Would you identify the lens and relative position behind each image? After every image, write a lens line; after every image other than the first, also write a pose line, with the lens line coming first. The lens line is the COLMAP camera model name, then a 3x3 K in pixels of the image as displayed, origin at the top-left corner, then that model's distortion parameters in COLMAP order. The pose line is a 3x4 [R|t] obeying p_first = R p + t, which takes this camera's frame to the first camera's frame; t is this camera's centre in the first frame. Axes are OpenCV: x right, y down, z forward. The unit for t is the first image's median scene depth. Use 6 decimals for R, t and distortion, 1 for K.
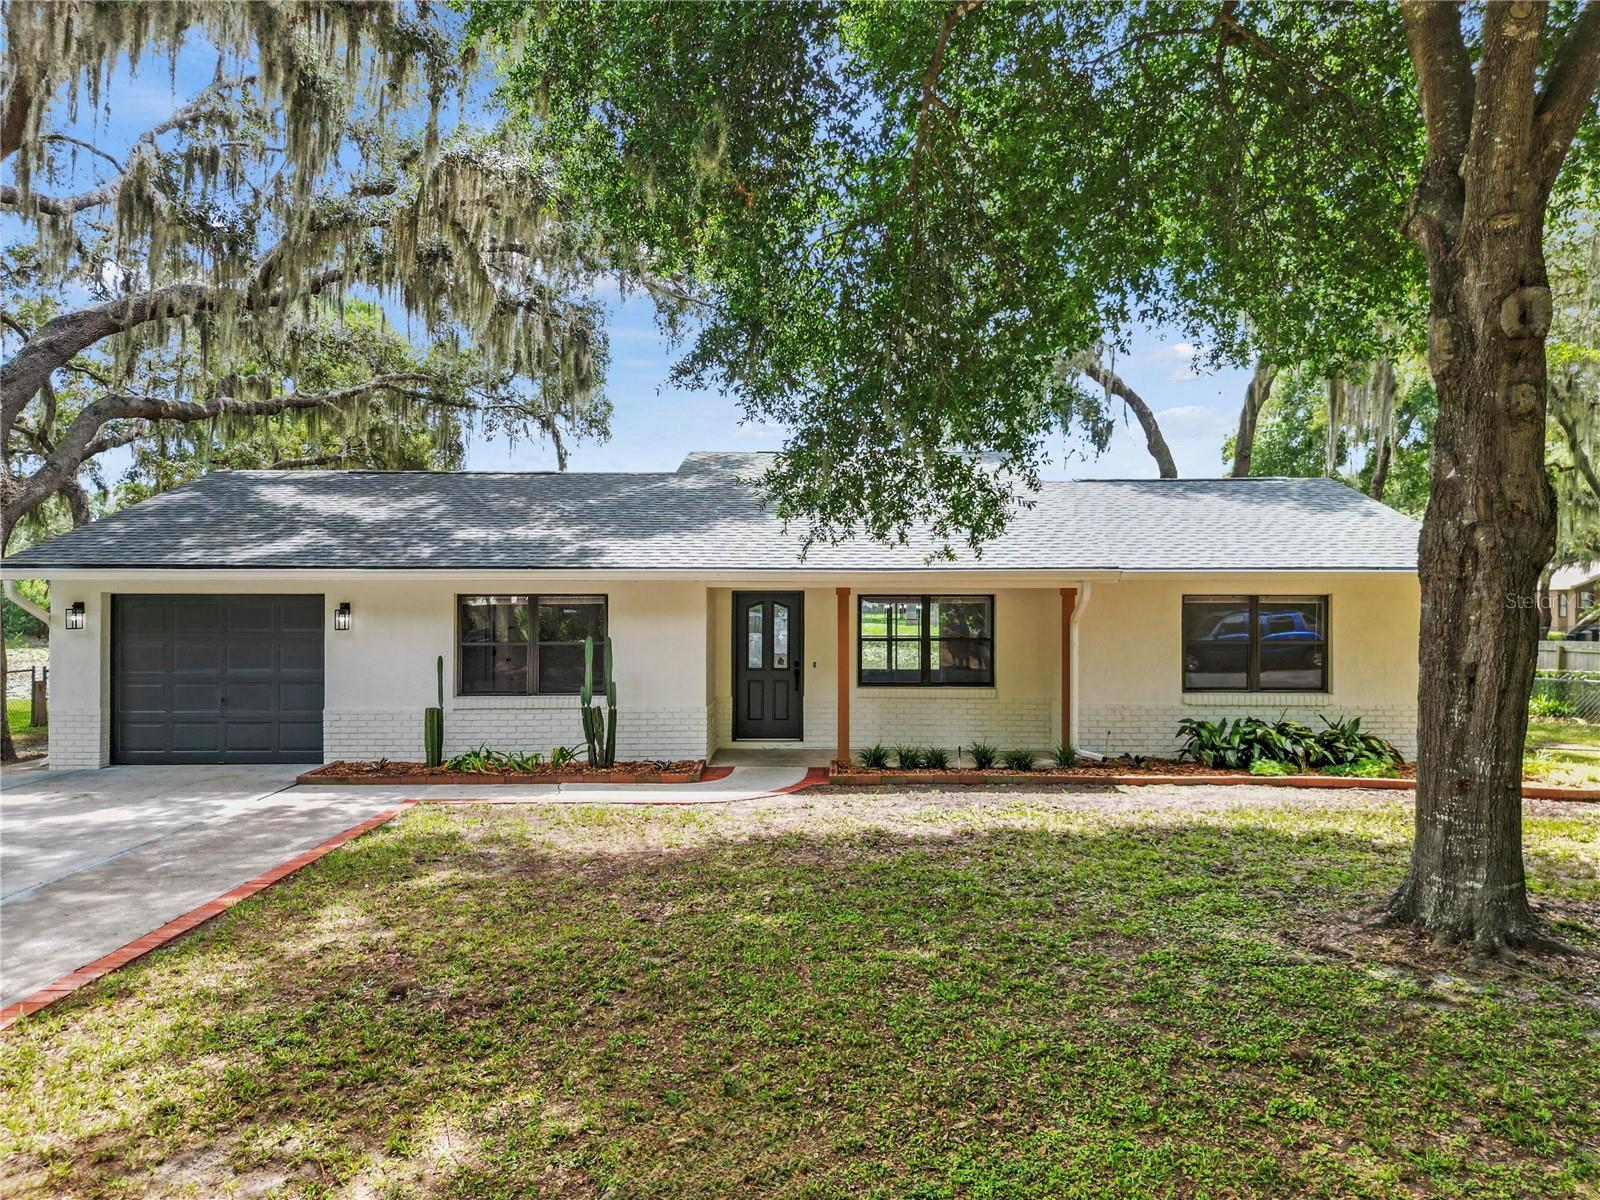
lens RADIAL K [[1131.3, 0, 801.3], [0, 1131.3, 600.8], [0, 0, 1]] dist [0.045942, -0.038380]
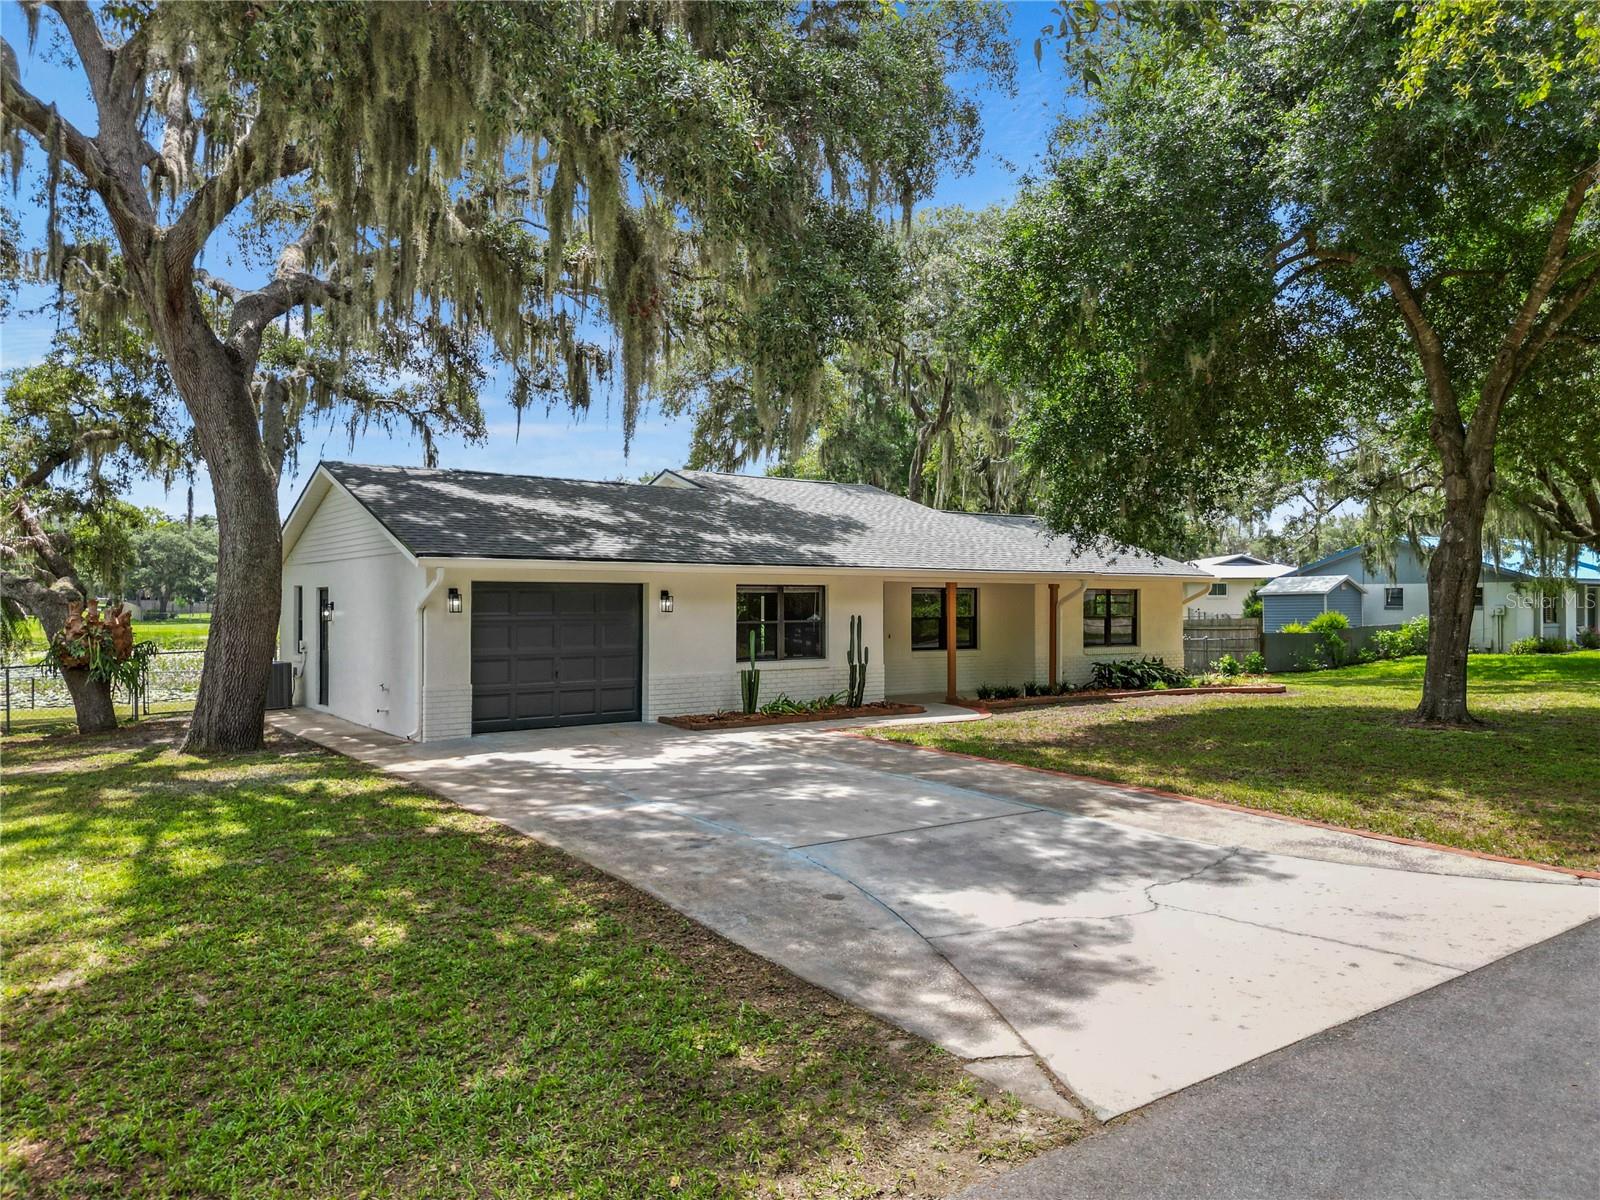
lens RADIAL K [[1120.9, 0, 802.2], [0, 1120.9, 600.1], [0, 0, 1]] dist [0.066374, -0.061184]
pose [[0.804168, 0.001075, 0.594401, -1.057980], [-0.001625, 0.999999, 0.000391, 0.012394], [-0.594400, -0.001281, 0.804169, -0.086109]]
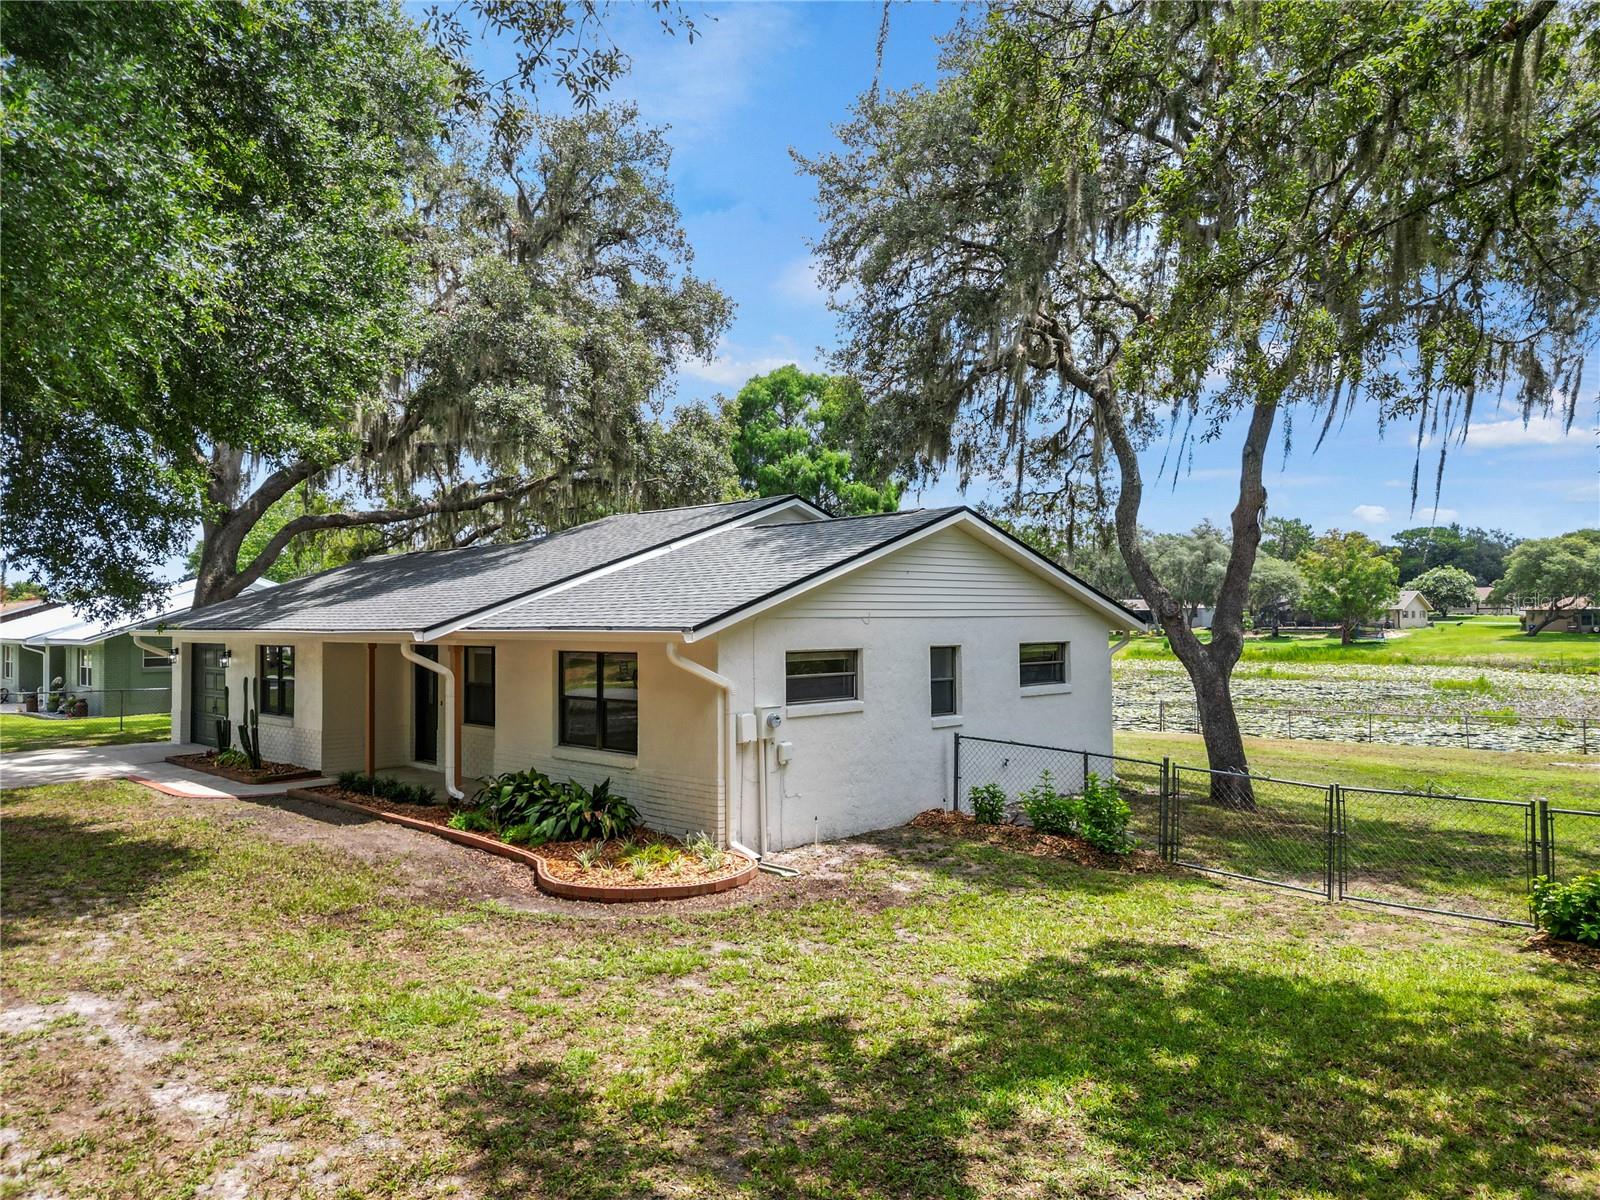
lens RADIAL K [[1120.9, 0, 802.2], [0, 1120.9, 600.1], [0, 0, 1]] dist [0.066374, -0.061184]
pose [[0.707732, -0.019406, -0.706215, 1.331311], [0.008945, 0.999789, -0.018509, -0.033440], [0.706424, 0.006783, 0.707756, 0.468458]]
